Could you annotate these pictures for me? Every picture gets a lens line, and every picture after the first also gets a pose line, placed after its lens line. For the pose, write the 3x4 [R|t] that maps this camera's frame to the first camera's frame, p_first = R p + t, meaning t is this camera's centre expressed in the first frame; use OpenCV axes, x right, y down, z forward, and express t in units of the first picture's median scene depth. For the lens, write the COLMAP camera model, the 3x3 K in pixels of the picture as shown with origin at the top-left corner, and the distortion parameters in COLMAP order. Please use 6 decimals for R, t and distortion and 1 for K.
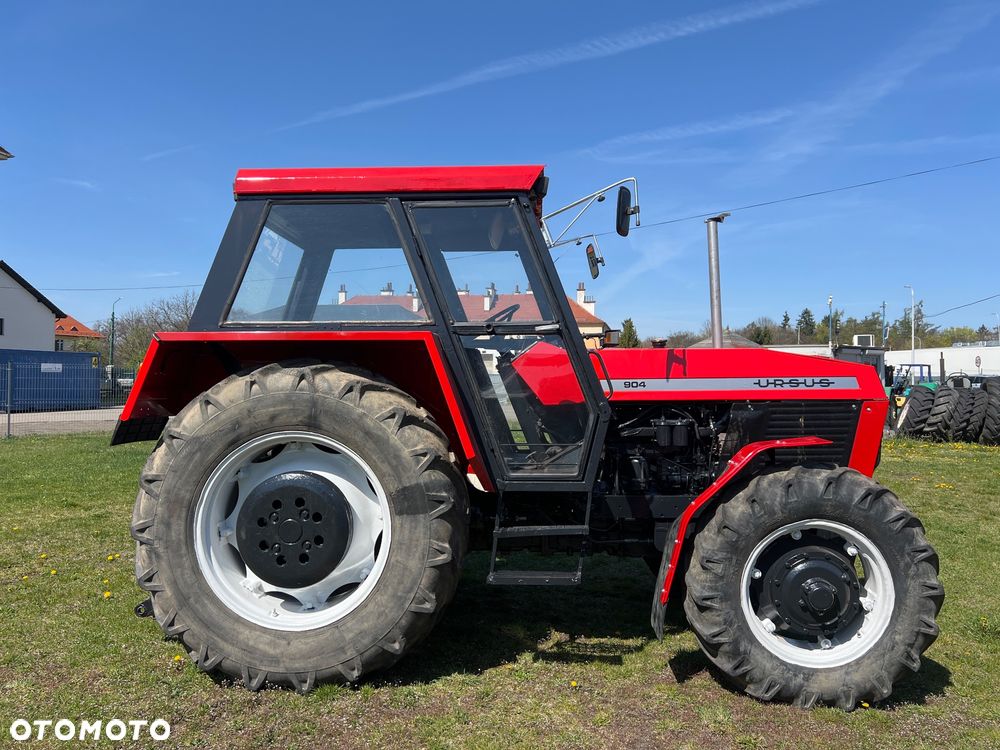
lens RADIAL K [[744.5, 0, 512.7], [0, 744.5, 343.0], [0, 0, 1]] dist [0.089590, -0.097589]
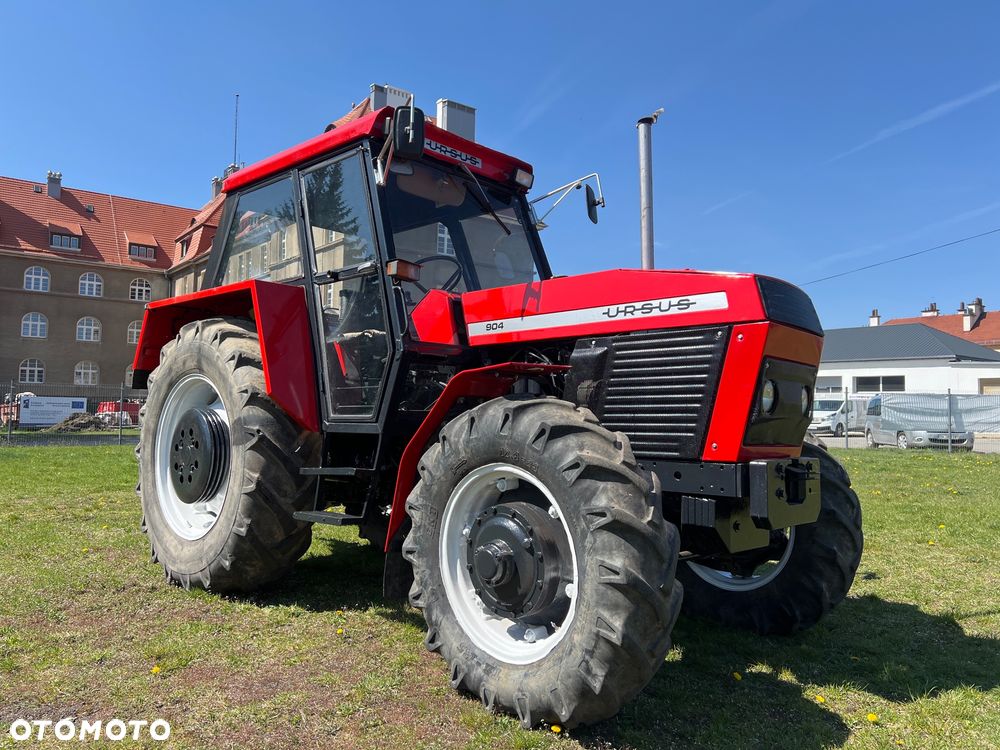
lens RADIAL K [[744.5, 0, 512.7], [0, 744.5, 343.0], [0, 0, 1]] dist [0.089590, -0.097589]
pose [[0.759125, -0.055921, -0.648539, 0.843242], [0.024850, 0.998066, -0.056971, 0.141894], [0.650471, 0.027132, 0.759047, 0.391830]]
